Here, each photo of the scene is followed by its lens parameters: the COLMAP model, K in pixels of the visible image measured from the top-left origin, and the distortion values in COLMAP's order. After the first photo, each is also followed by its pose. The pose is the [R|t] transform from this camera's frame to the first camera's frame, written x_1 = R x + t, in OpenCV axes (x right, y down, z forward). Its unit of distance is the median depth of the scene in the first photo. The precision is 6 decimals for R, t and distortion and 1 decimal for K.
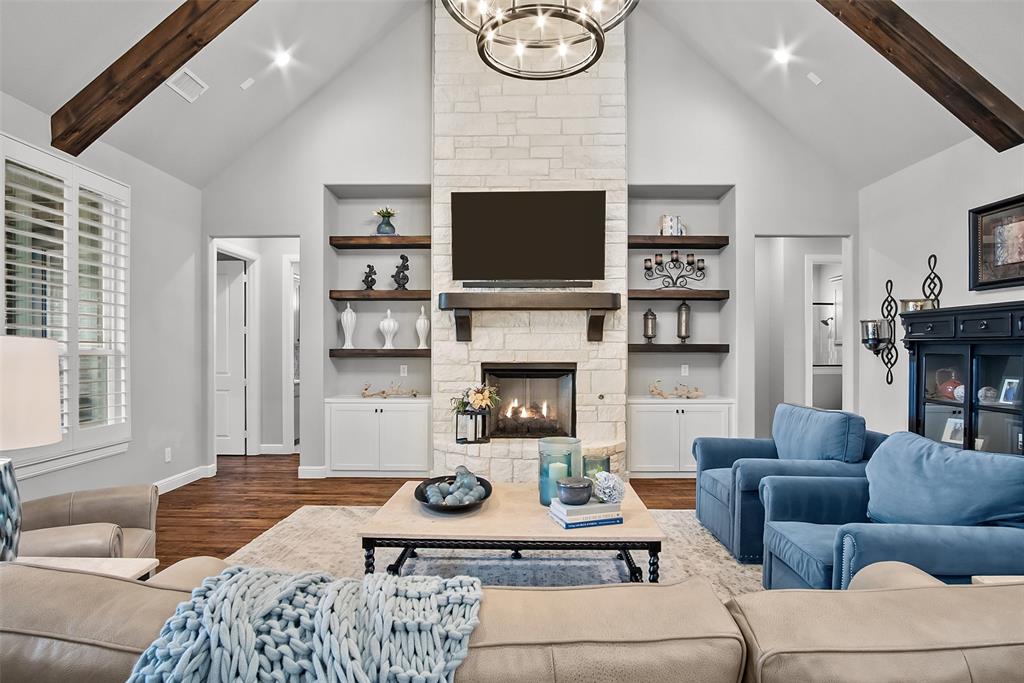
lens RADIAL K [[558.6, 0, 509.8], [0, 558.6, 350.1], [0, 0, 1]] dist [-0.021583, 0.001432]
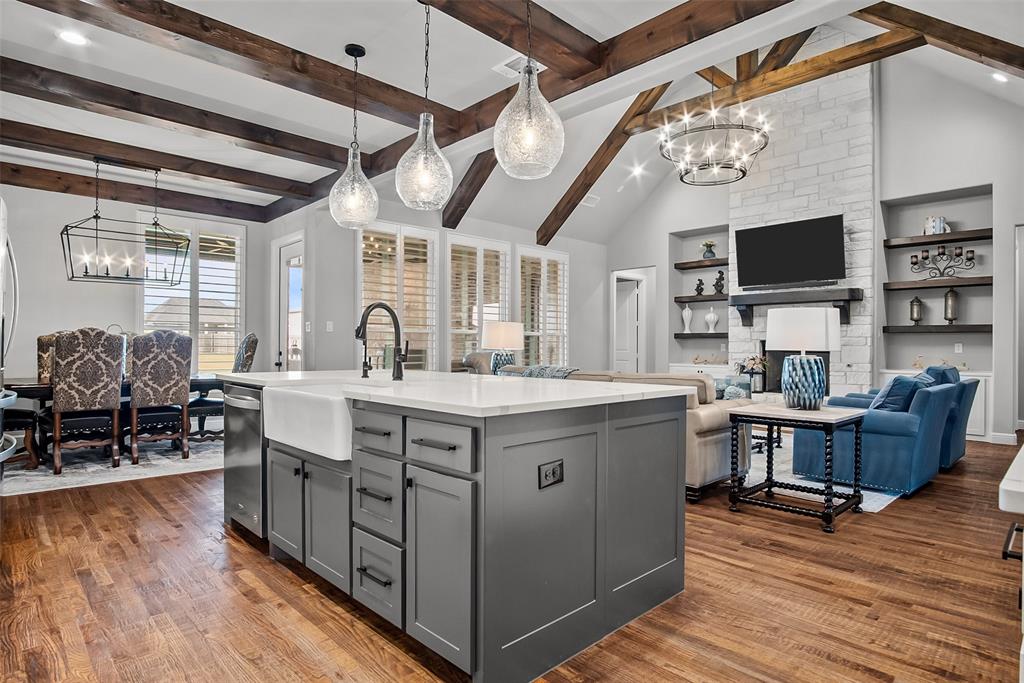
lens RADIAL K [[555.1, 0, 510.5], [0, 555.1, 344.4], [0, 0, 1]] dist [-0.024439, 0.001393]
pose [[0.699915, 0.000310, -0.714226, 0.520613], [-0.003296, 0.999991, -0.002796, 0.038112], [0.714219, 0.004311, 0.699909, -0.489742]]
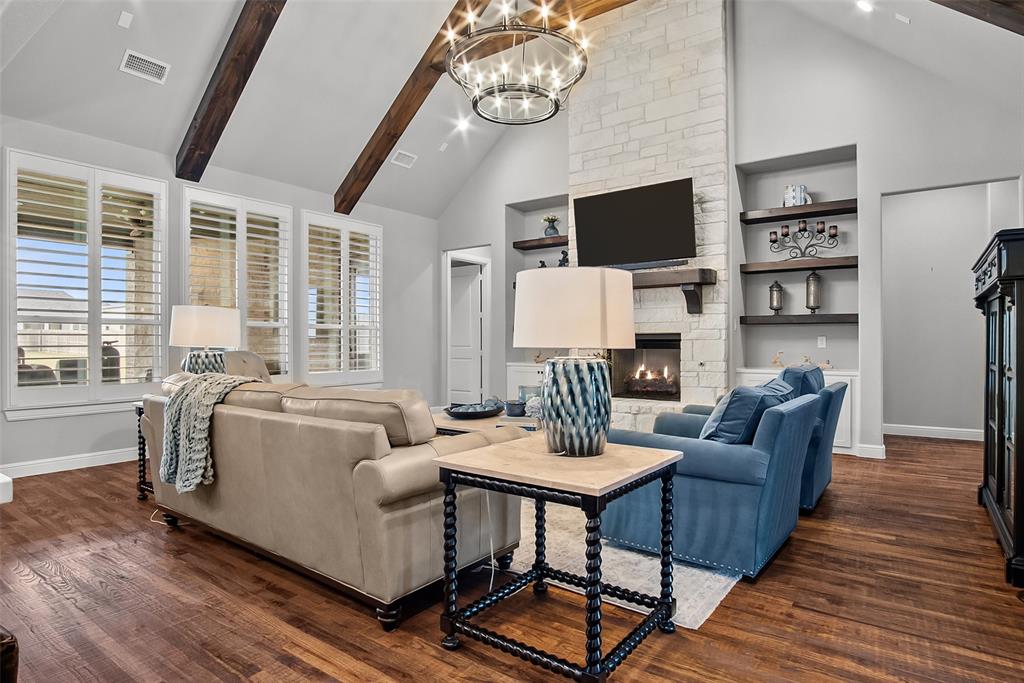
lens RADIAL K [[561.4, 0, 508.9], [0, 561.4, 336.8], [0, 0, 1]] dist [-0.028769, -0.000203]
pose [[0.814812, -0.007257, -0.579680, 0.476123], [0.001920, 0.999950, -0.009820, 0.038843], [0.579722, 0.006888, 0.814785, -0.108449]]
